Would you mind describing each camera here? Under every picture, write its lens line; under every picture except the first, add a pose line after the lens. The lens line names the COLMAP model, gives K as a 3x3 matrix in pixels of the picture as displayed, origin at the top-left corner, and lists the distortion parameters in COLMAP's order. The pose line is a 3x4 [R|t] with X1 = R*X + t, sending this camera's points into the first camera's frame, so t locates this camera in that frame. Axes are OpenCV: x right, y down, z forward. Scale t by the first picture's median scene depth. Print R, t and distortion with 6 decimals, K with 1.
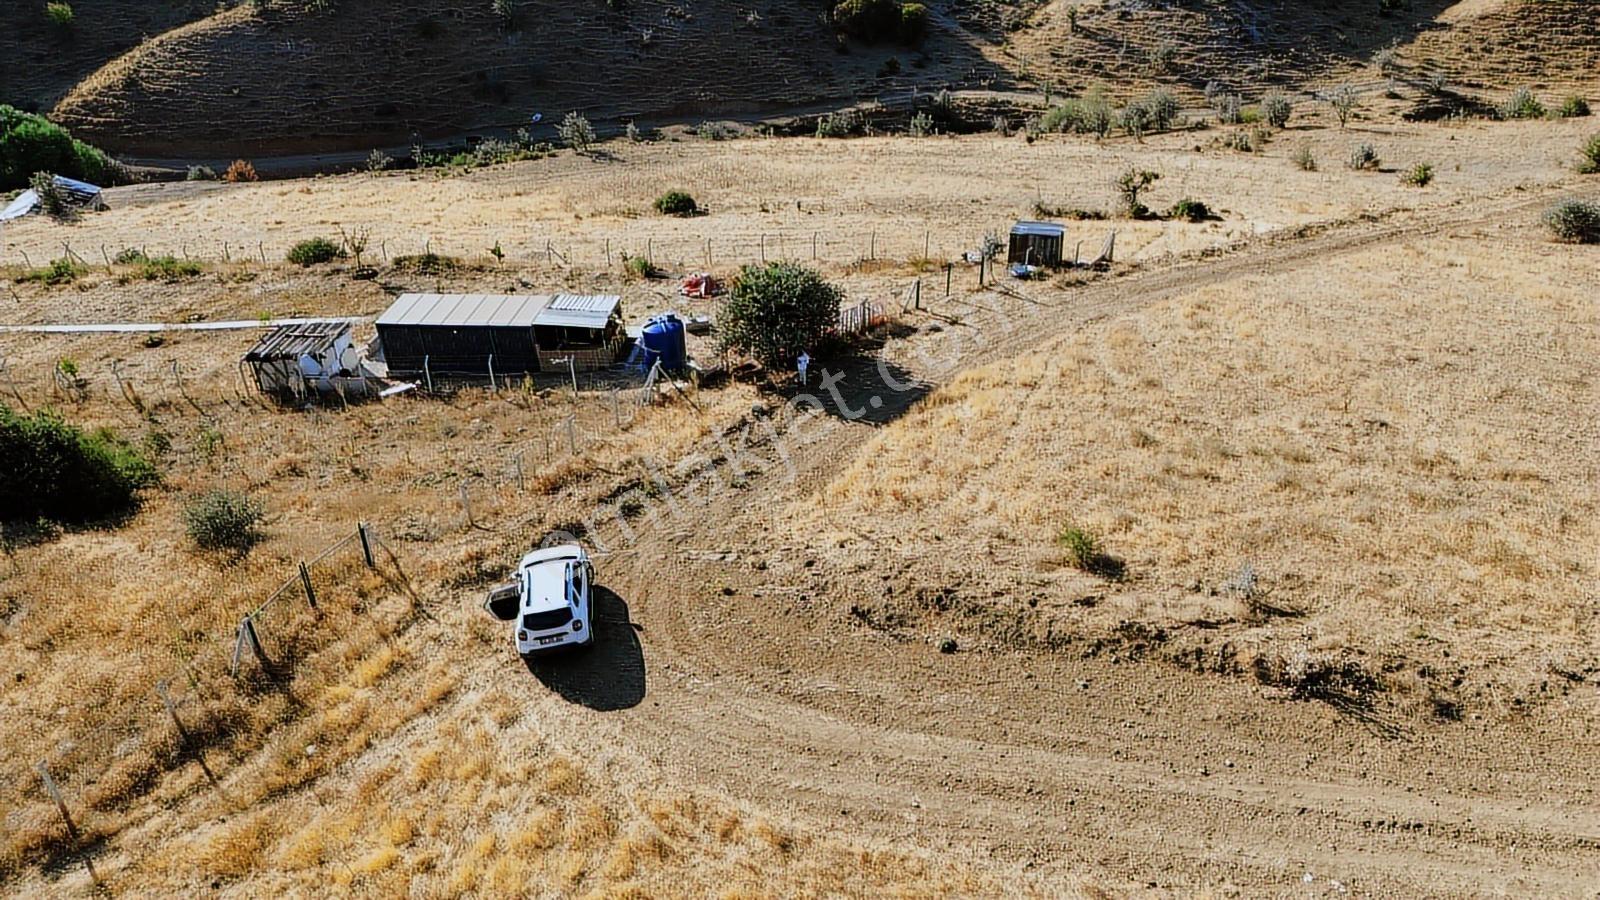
lens RADIAL K [[1136.0, 0, 777.0], [0, 1136.0, 440.5], [0, 0, 1]] dist [0.059754, -0.056464]
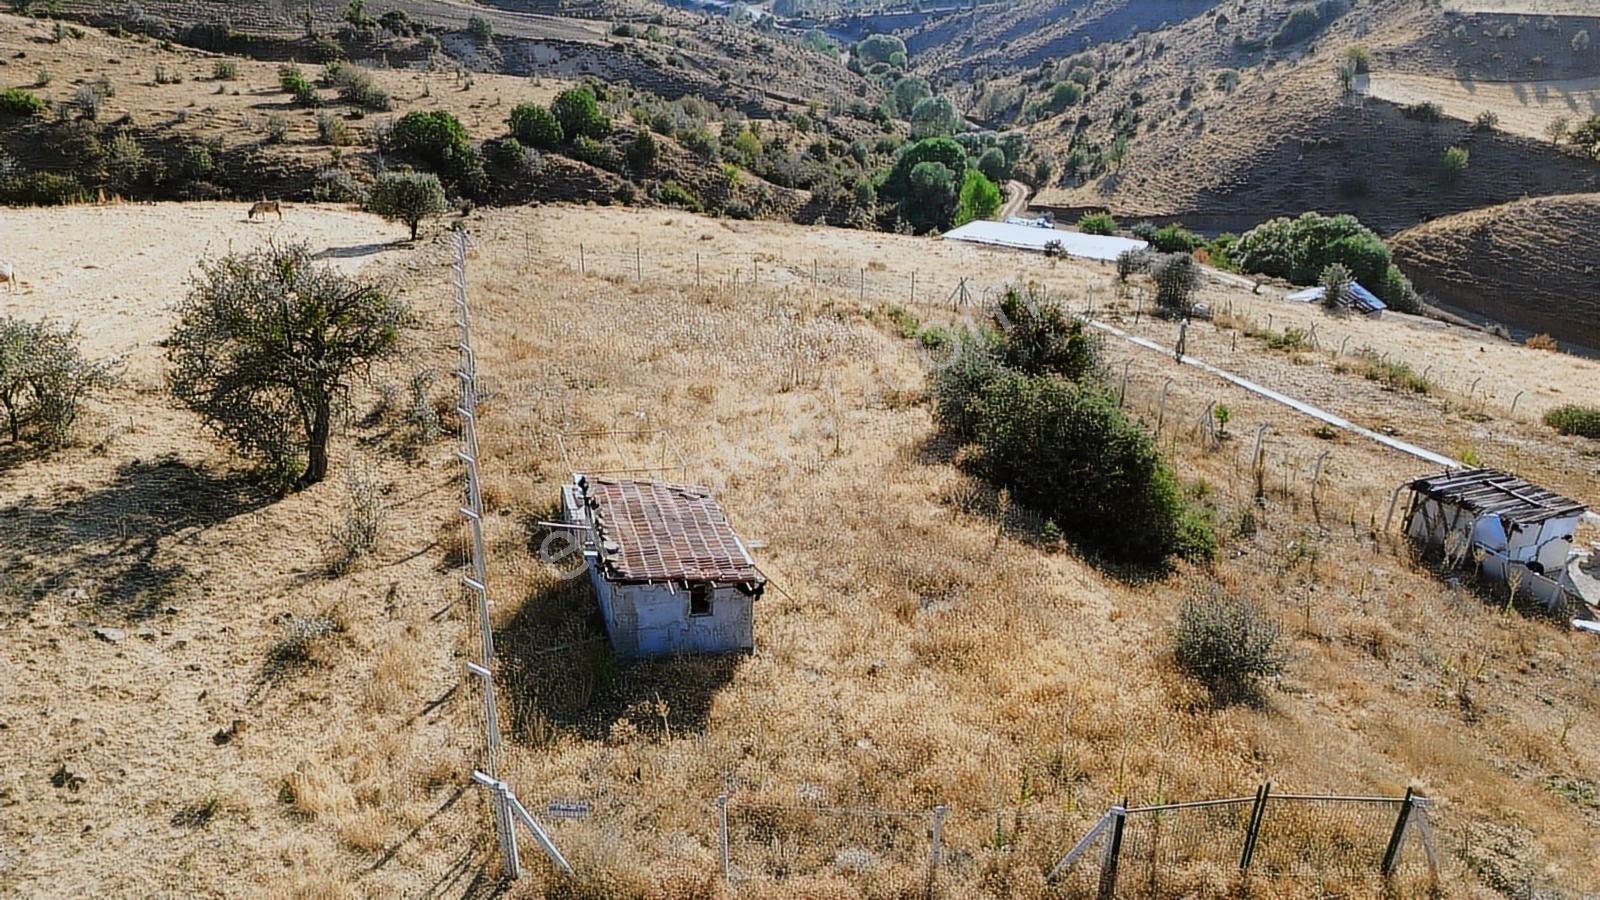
lens RADIAL K [[1141.7, 0, 801.9], [0, 1141.7, 463.4], [0, 0, 1]] dist [0.056686, -0.049794]
pose [[0.490965, 0.411042, -0.768113, -0.109828], [-0.501196, 0.854439, 0.136882, 0.009966], [0.712570, 0.317771, 0.625512, 0.296869]]
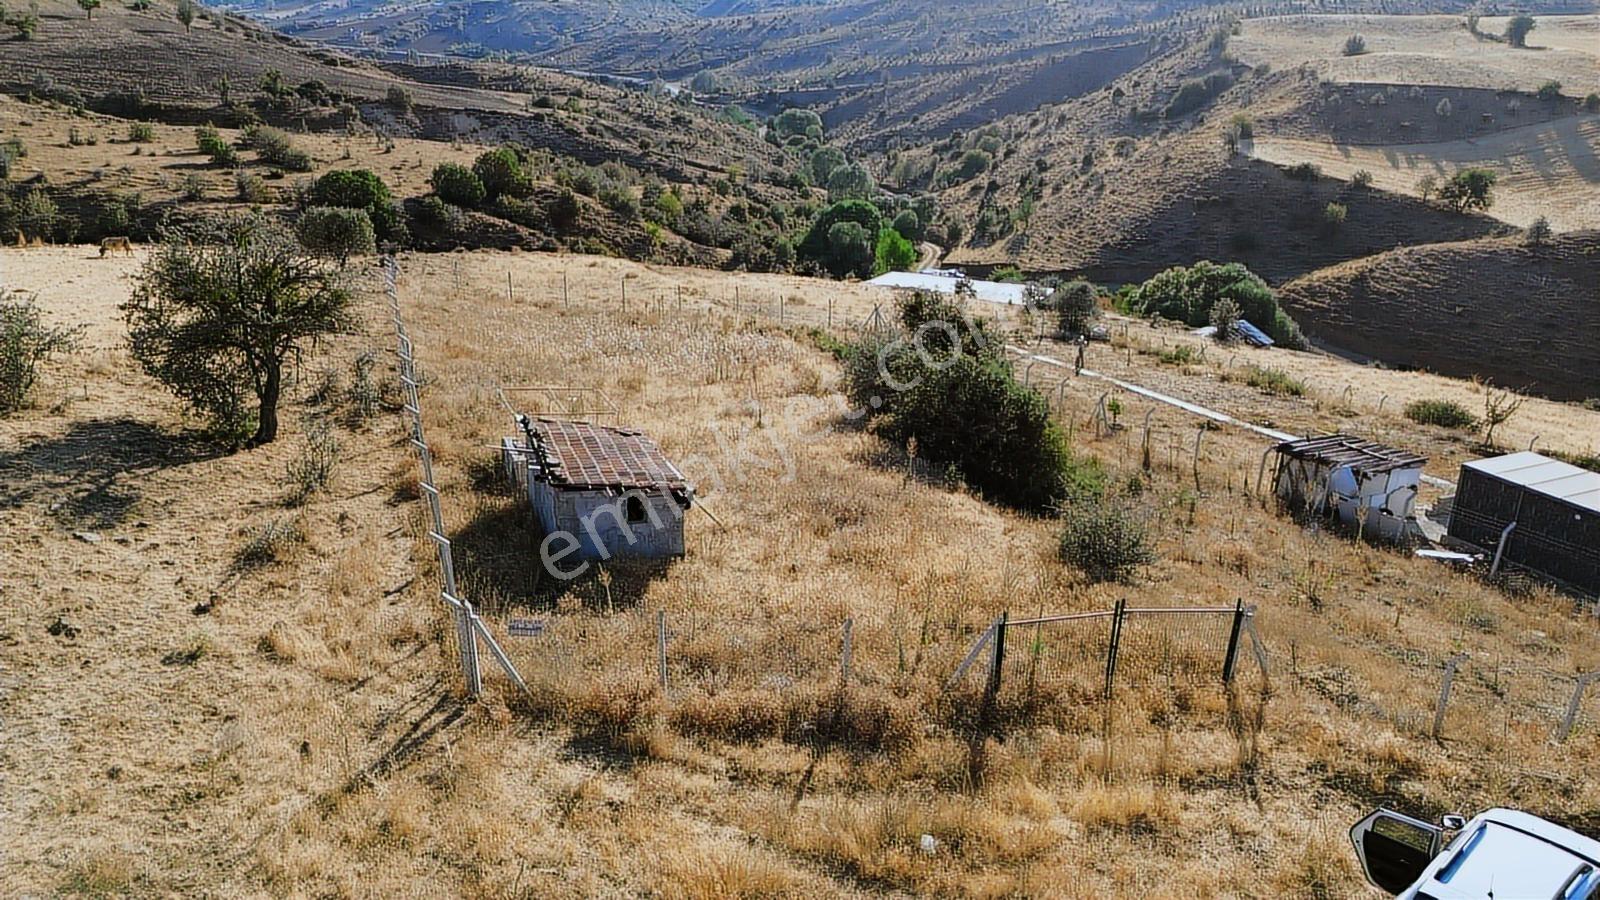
lens RADIAL K [[1136.0, 0, 803.2], [0, 1136.0, 455.8], [0, 0, 1]] dist [0.059754, -0.056464]
pose [[0.549954, 0.352053, -0.757370, -0.044626], [-0.487755, 0.871494, 0.050926, 0.056999], [0.677972, 0.341403, 0.650997, 0.285583]]
